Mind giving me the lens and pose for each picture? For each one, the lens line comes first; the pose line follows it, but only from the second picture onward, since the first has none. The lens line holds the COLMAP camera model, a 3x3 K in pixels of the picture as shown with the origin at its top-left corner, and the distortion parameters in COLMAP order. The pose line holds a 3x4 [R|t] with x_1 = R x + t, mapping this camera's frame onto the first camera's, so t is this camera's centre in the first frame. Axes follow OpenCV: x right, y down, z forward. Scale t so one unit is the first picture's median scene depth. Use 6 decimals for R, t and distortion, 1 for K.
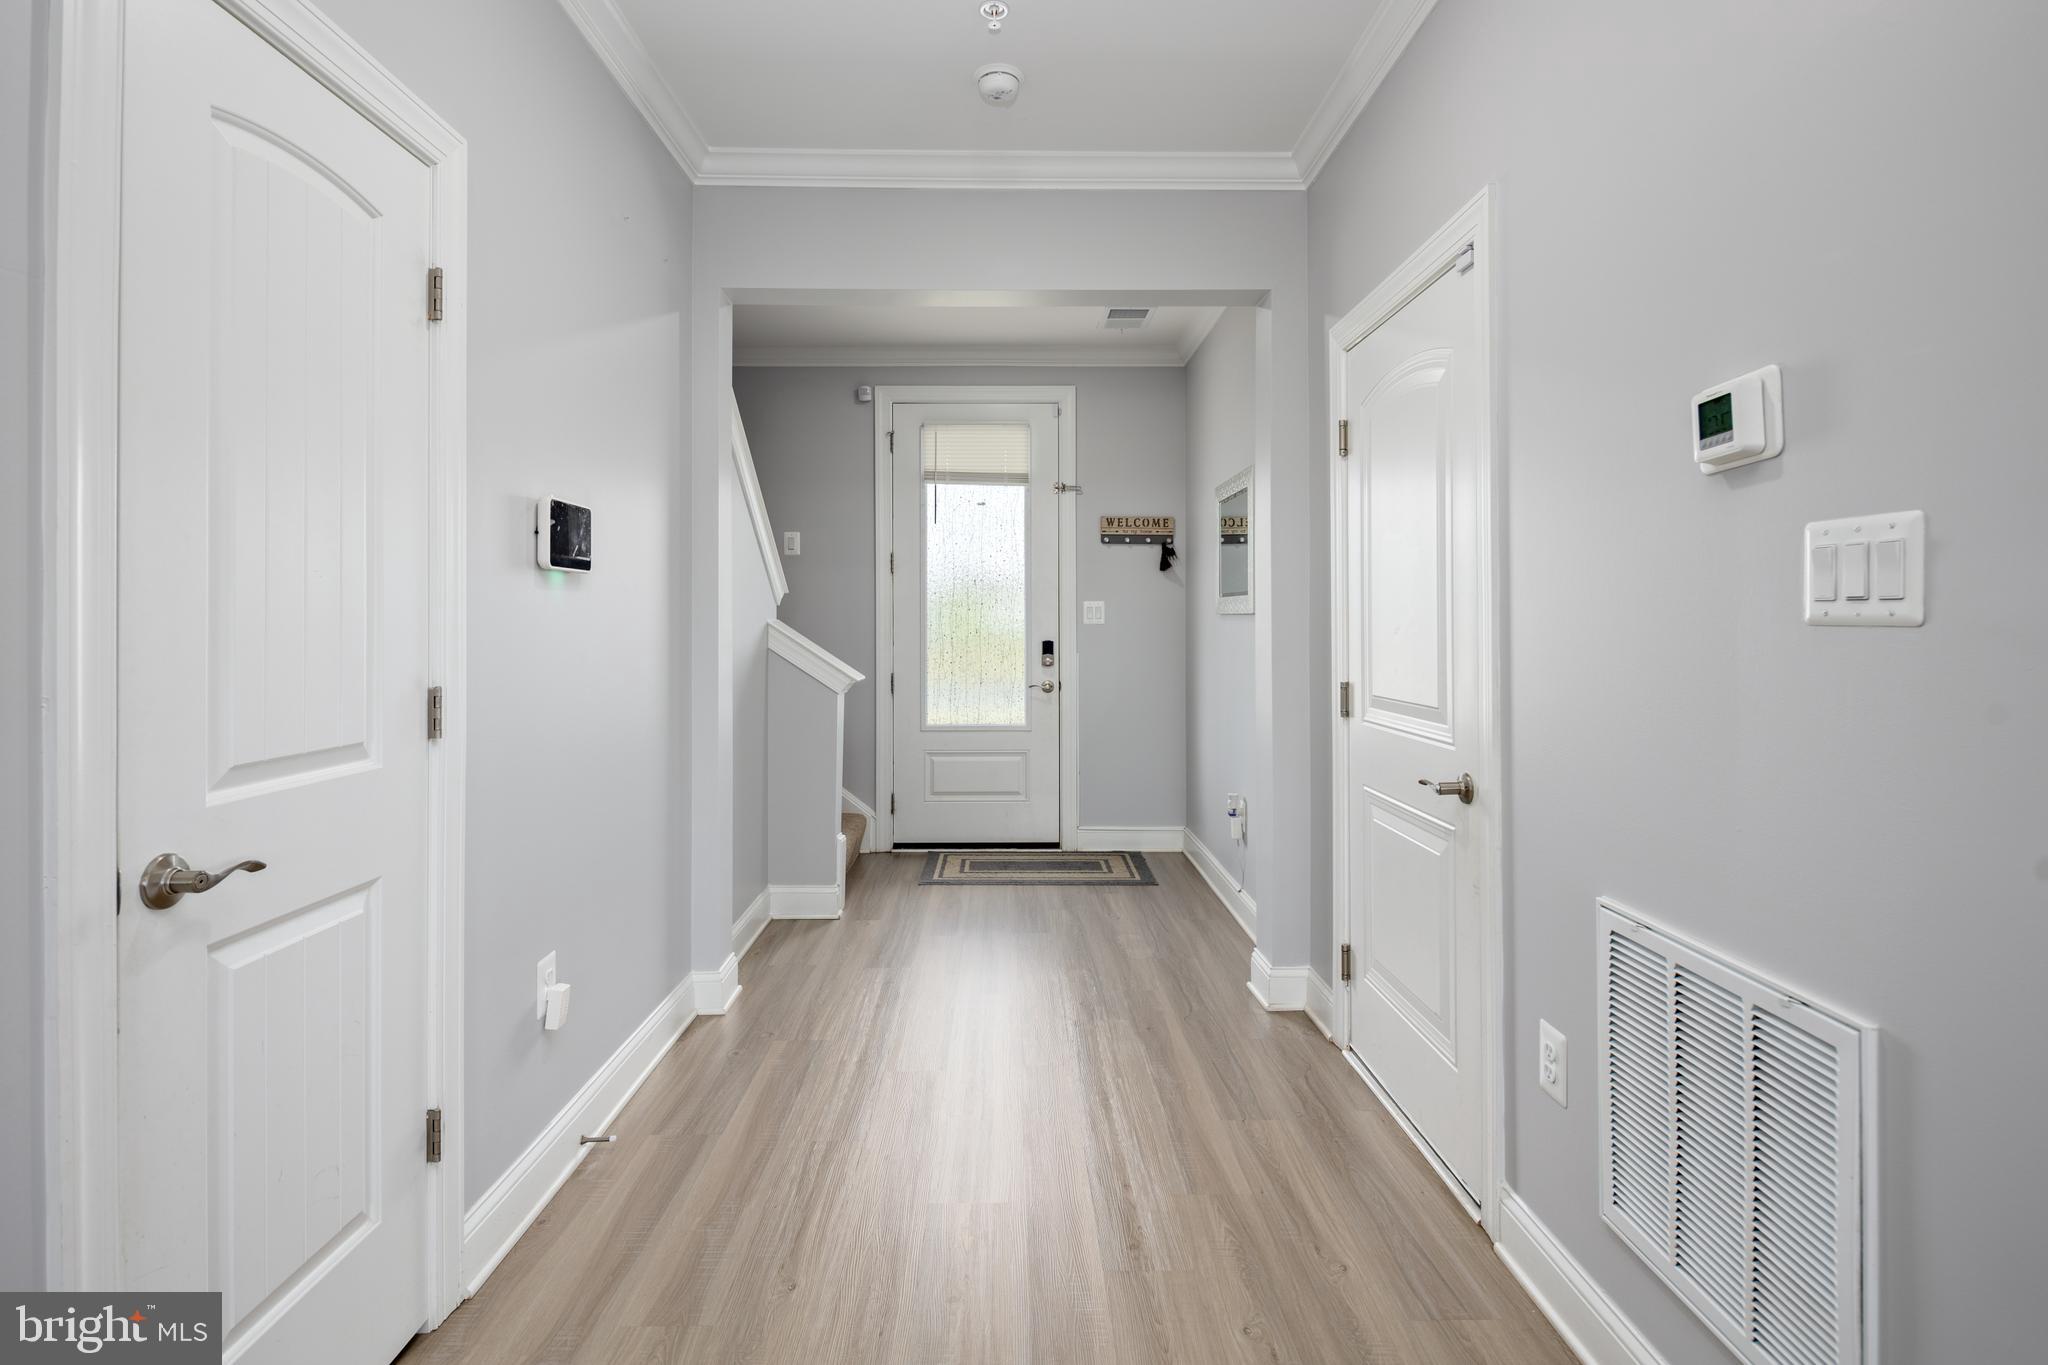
lens RADIAL K [[992.2, 0, 1001.9], [0, 992.2, 617.0], [0, 0, 1]] dist [0.001070, -0.005420]
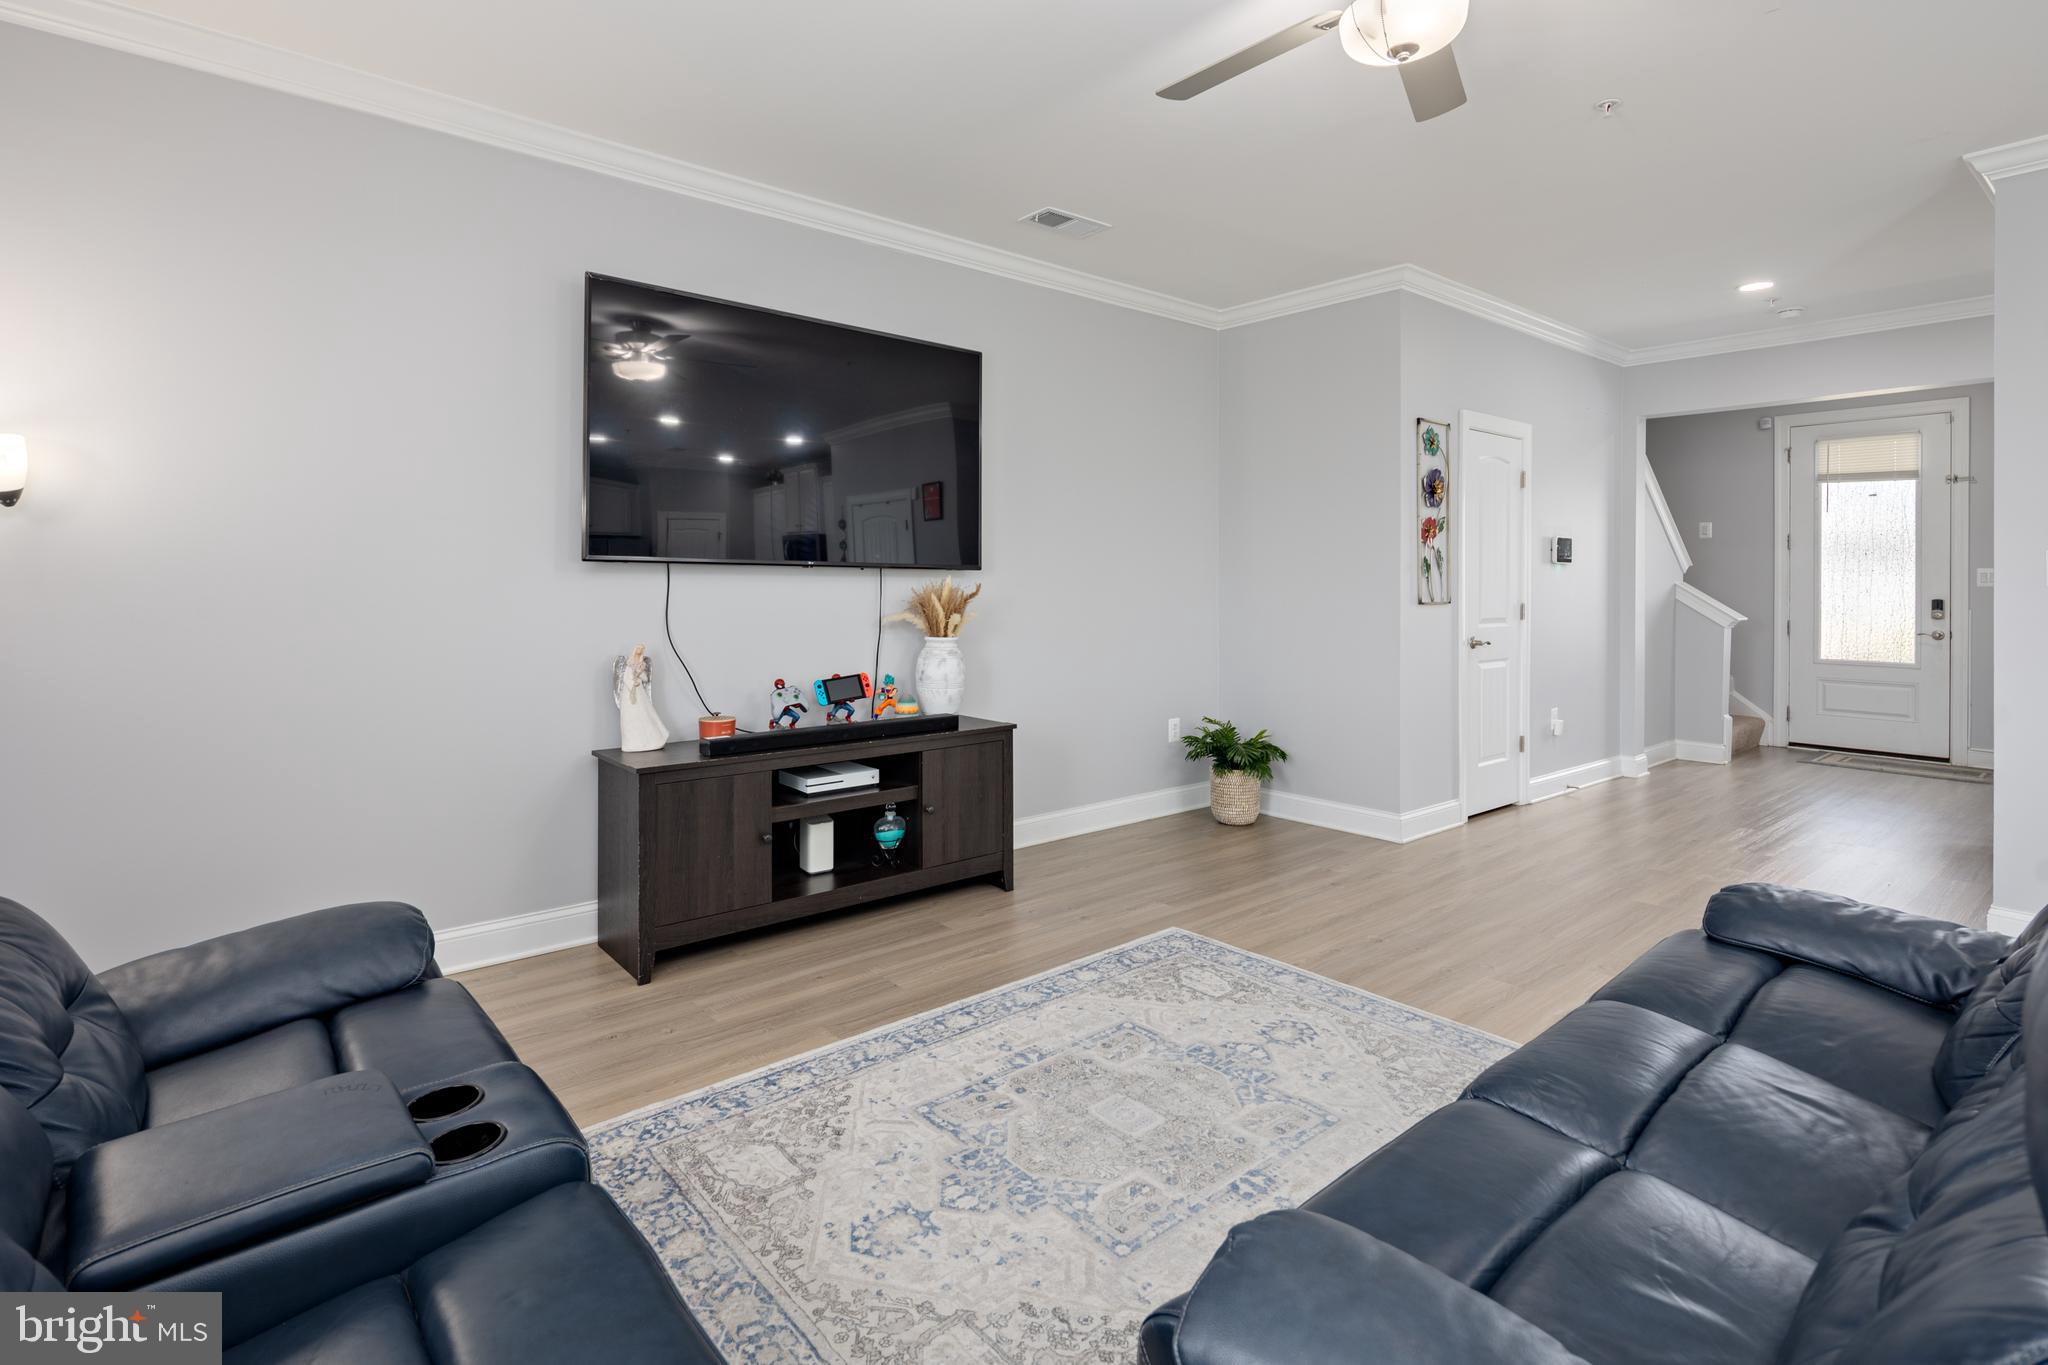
lens RADIAL K [[992.2, 0, 1006.1], [0, 992.2, 580.1], [0, 0, 1]] dist [0.001070, -0.005420]
pose [[0.635147, 0.003215, -0.772385, 0.277798], [-0.000857, 0.999994, 0.003458, -0.004471], [0.772391, -0.001534, 0.635145, -0.766598]]
